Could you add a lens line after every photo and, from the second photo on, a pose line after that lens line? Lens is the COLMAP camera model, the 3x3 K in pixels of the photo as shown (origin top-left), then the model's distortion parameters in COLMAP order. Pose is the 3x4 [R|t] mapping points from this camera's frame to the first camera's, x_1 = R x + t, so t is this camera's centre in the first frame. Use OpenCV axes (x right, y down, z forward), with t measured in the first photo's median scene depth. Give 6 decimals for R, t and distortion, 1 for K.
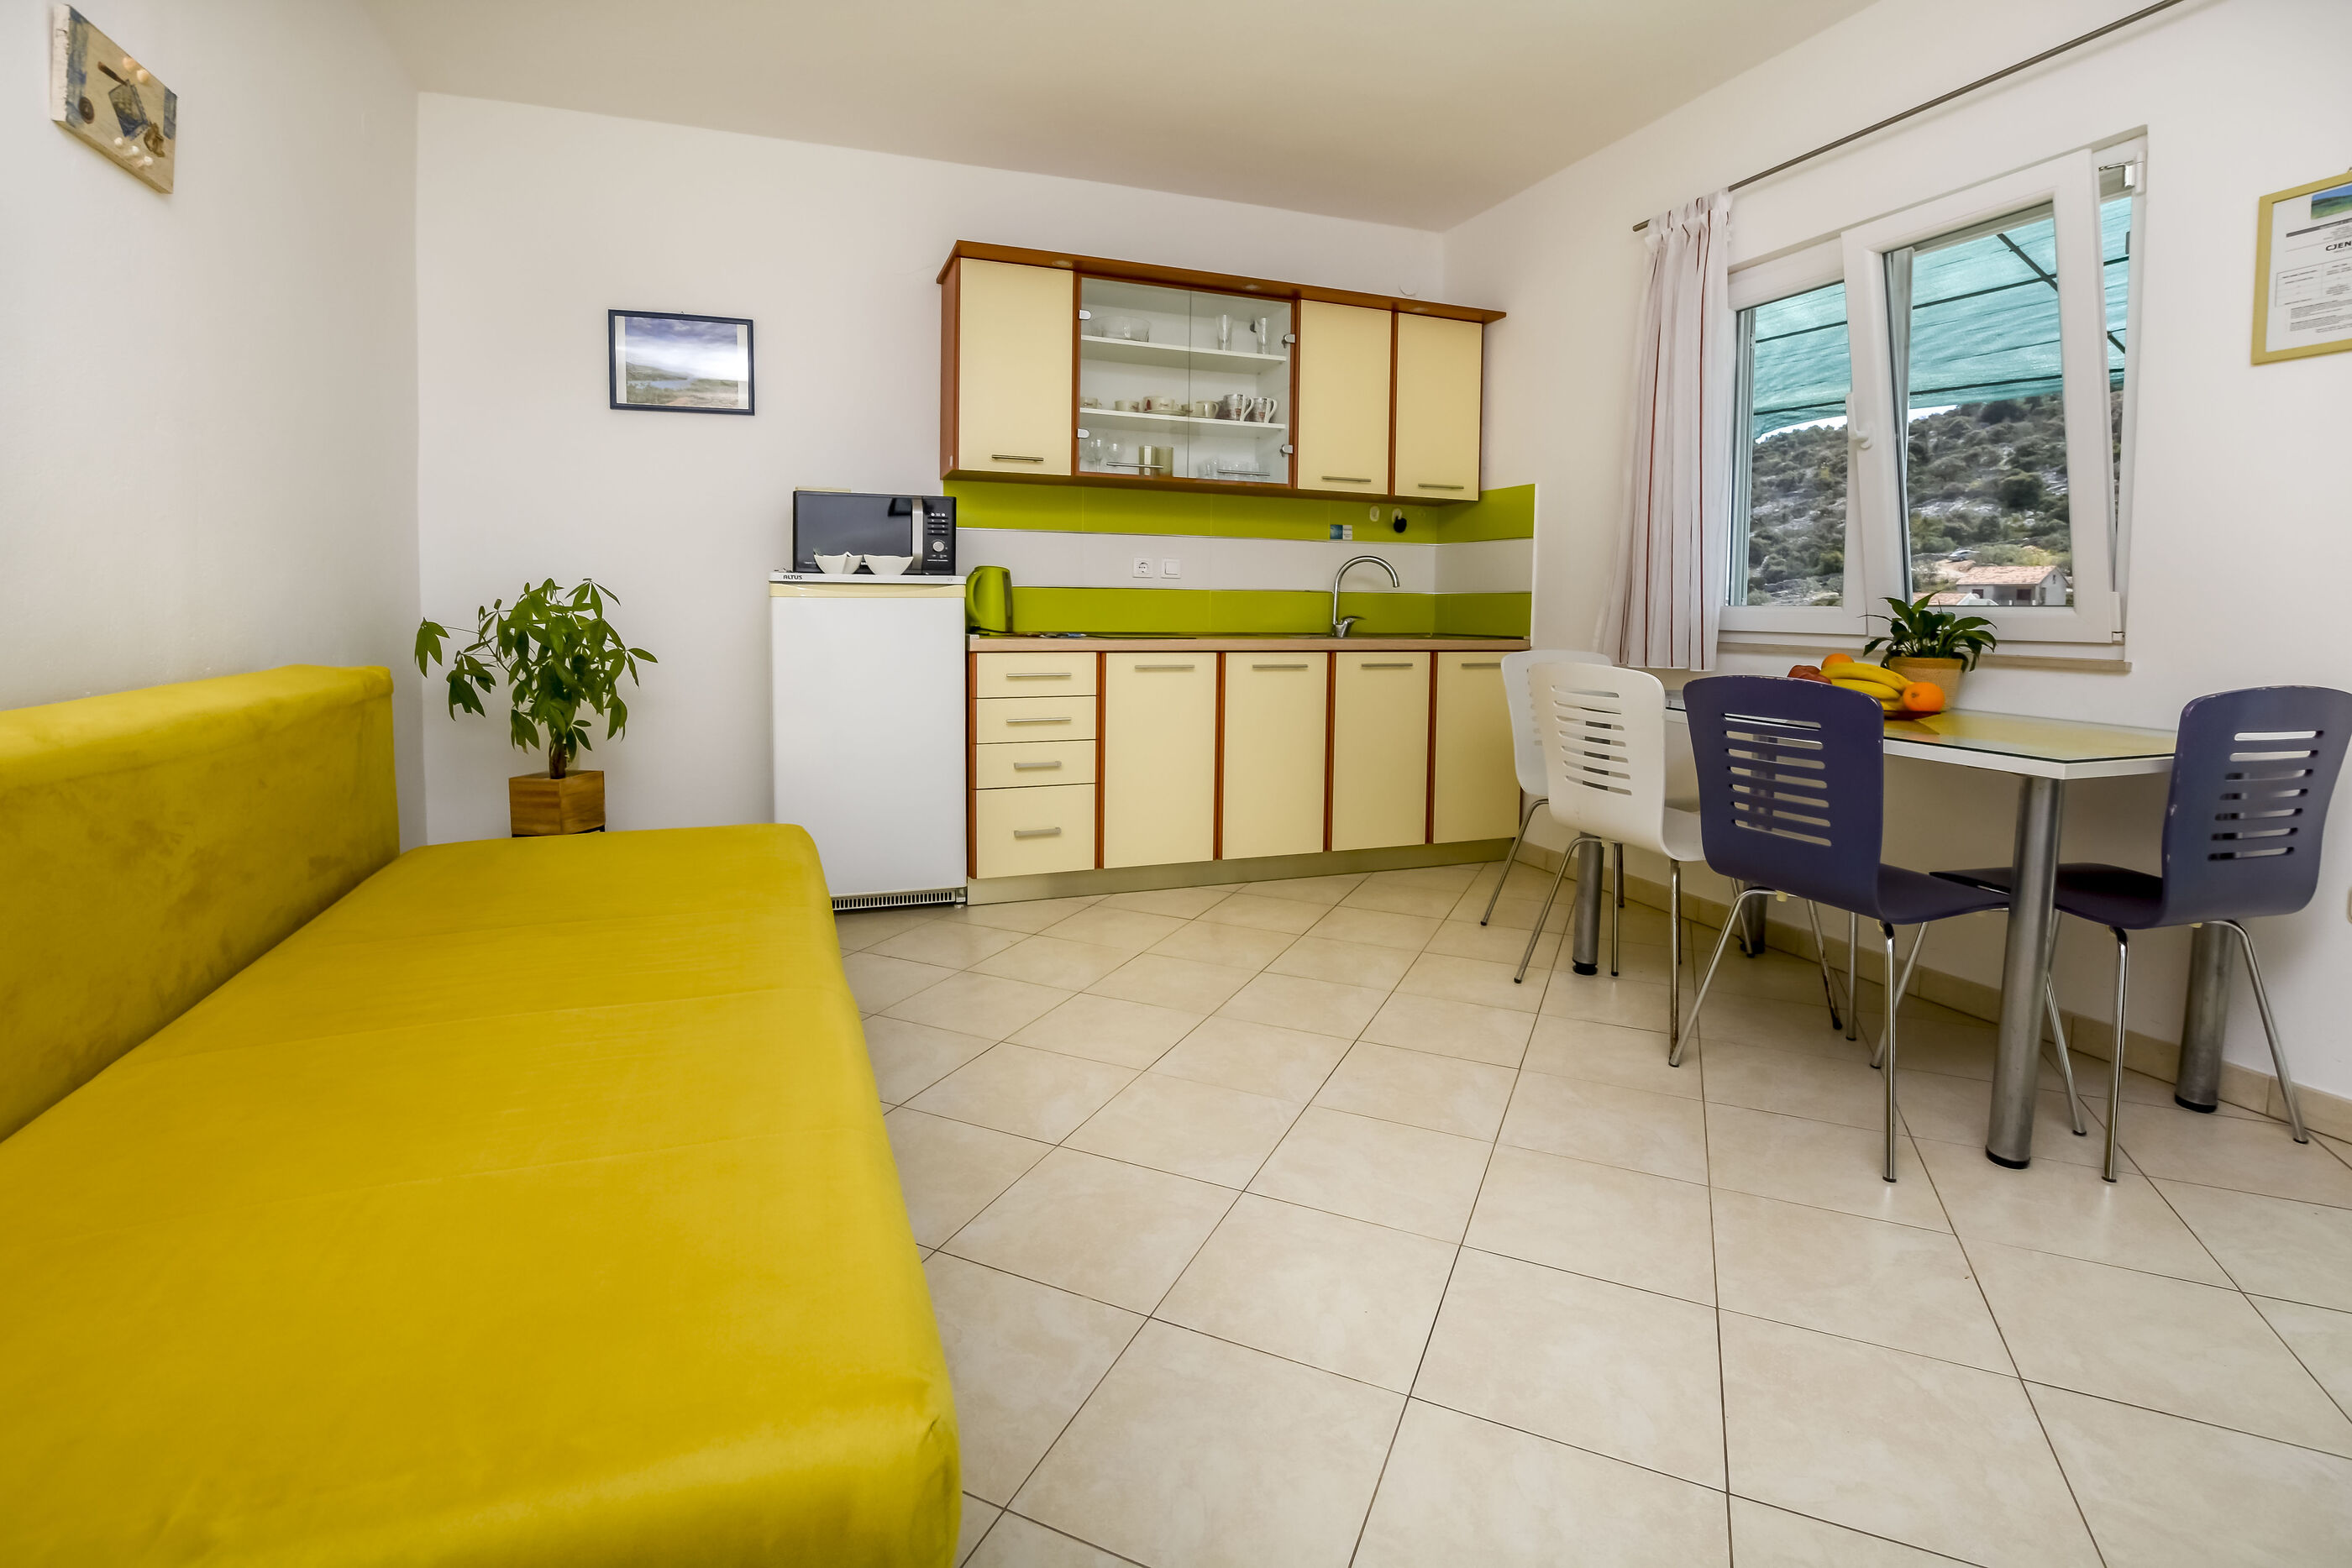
lens RADIAL K [[1128.0, 0, 1241.0], [0, 1128.0, 686.5], [0, 0, 1]] dist [-0.028096, 0.001582]
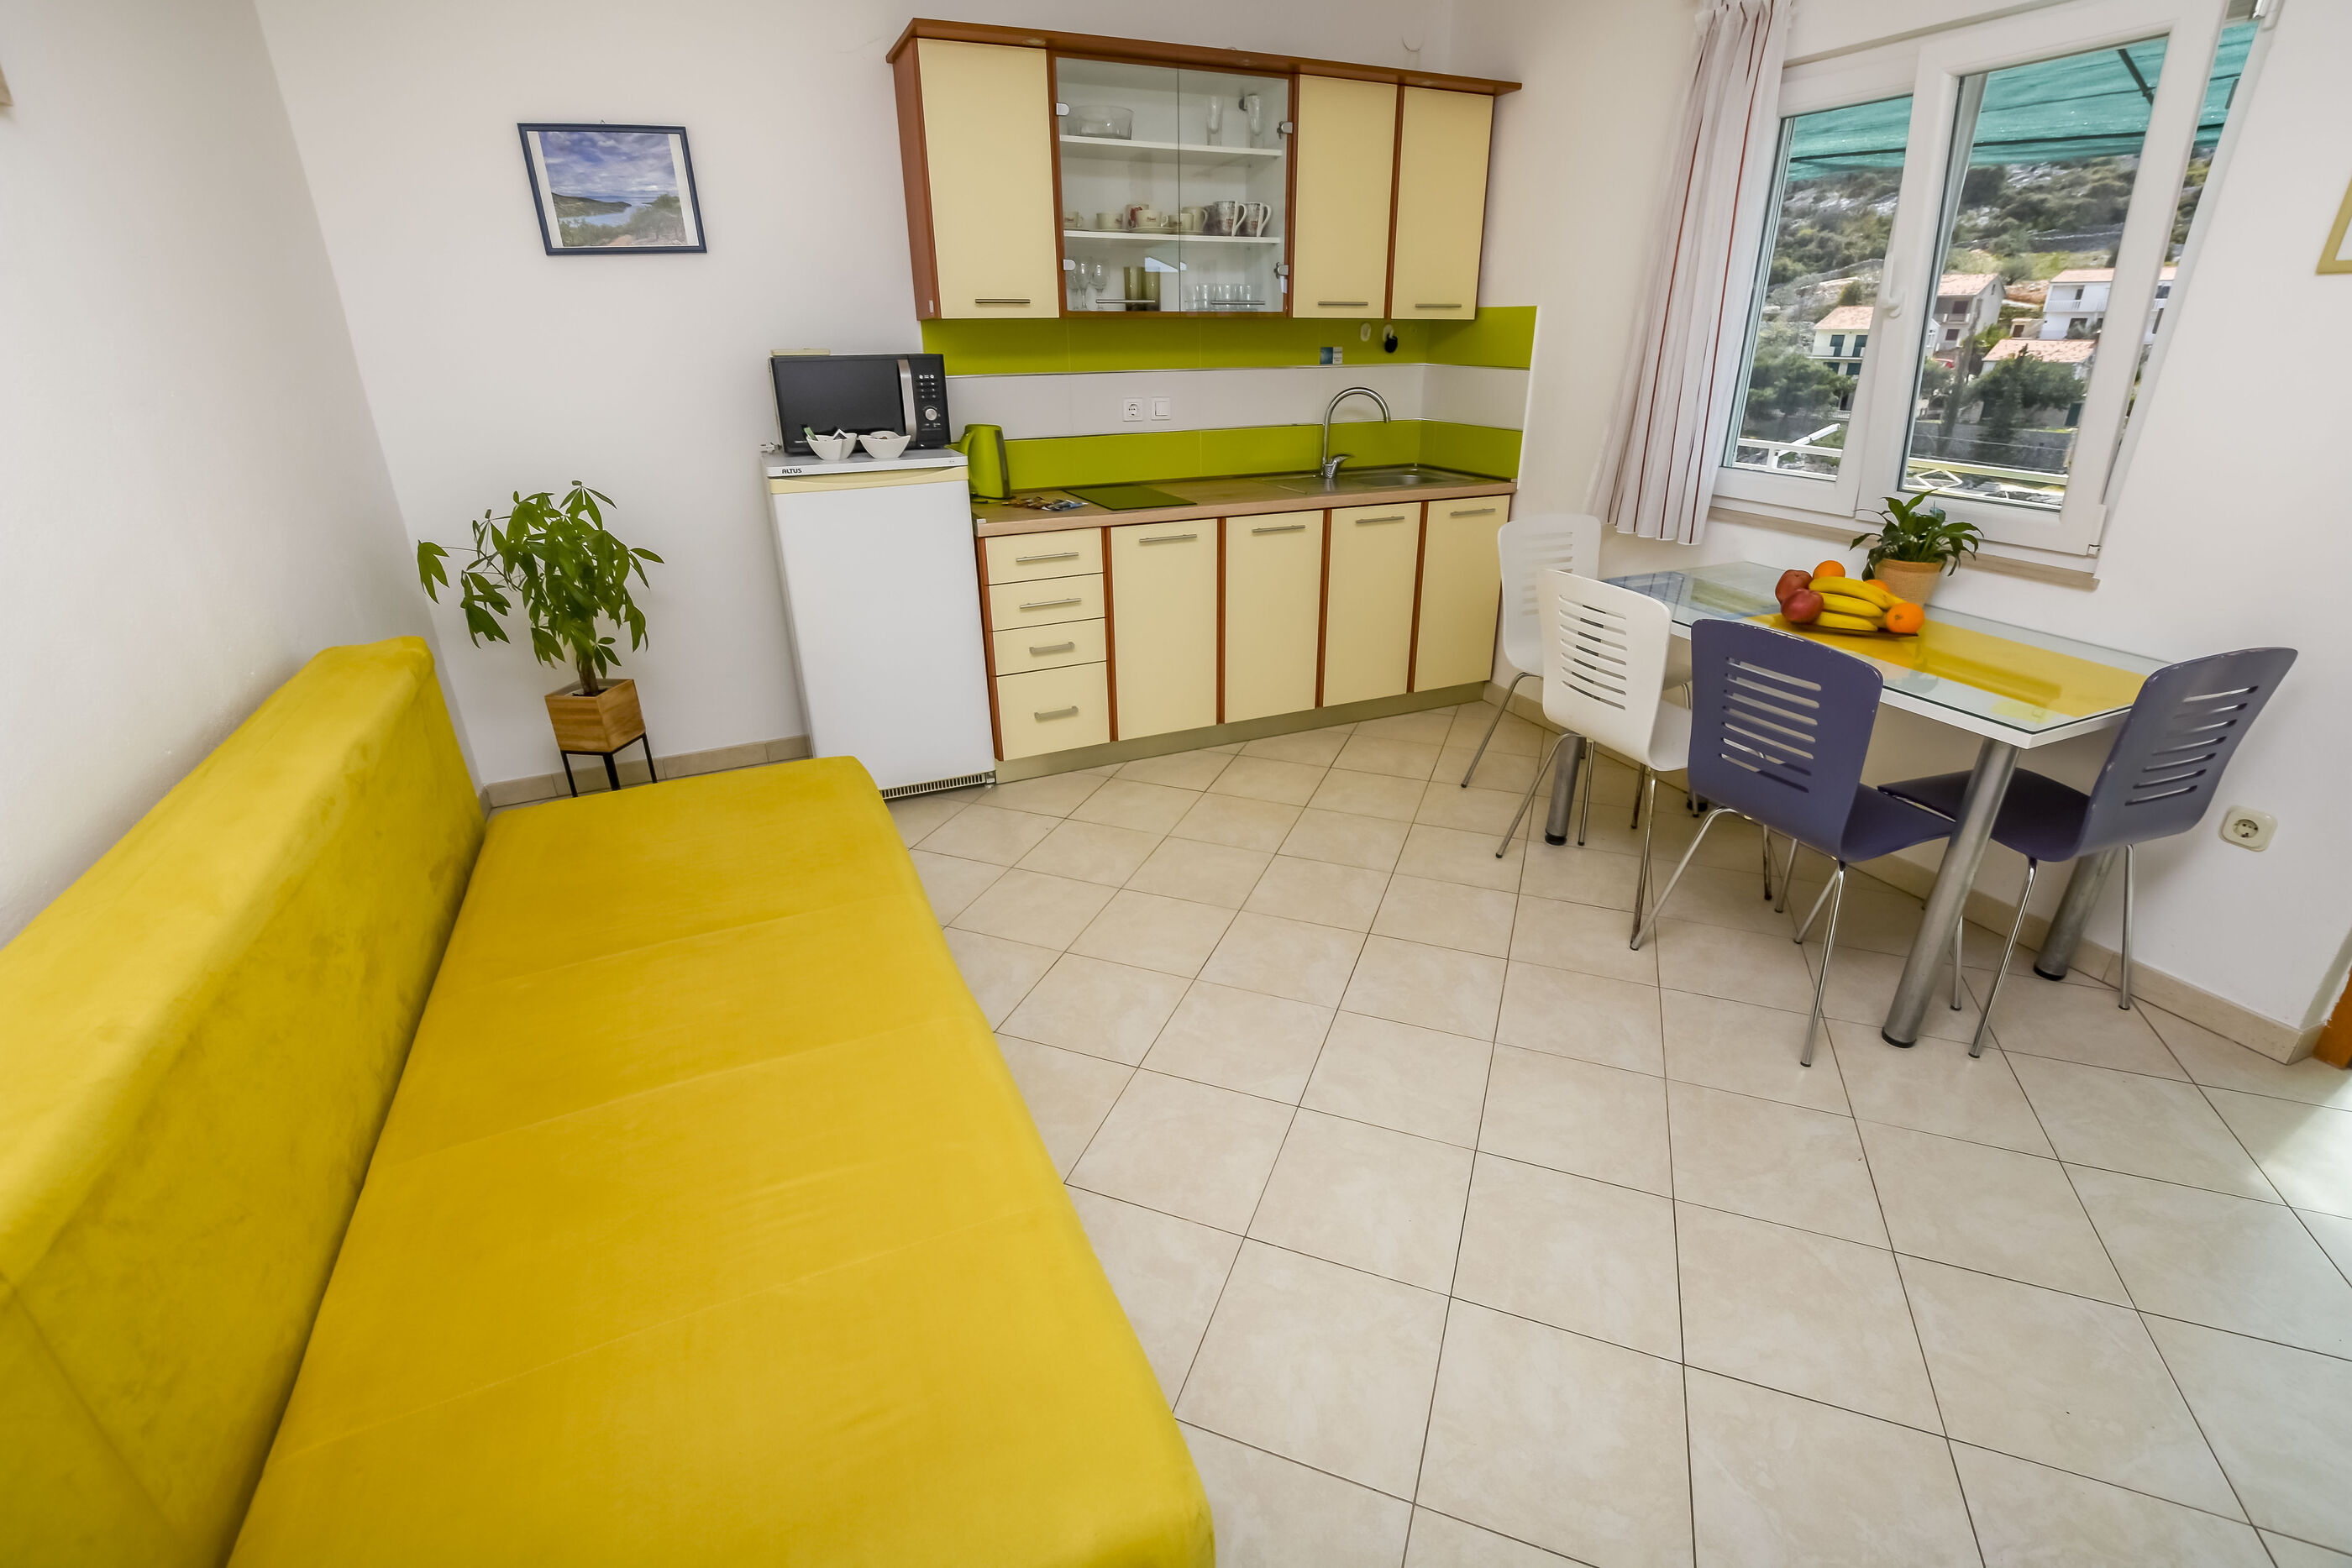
lens RADIAL K [[1072.5, 0, 1222.5], [0, 1072.5, 808.4], [0, 0, 1]] dist [-0.027491, 0.000339]
pose [[0.998504, -0.013204, 0.053059, -0.076149], [-0.007611, 0.927391, 0.374015, -0.157819], [-0.054145, -0.373860, 0.925903, 0.026783]]
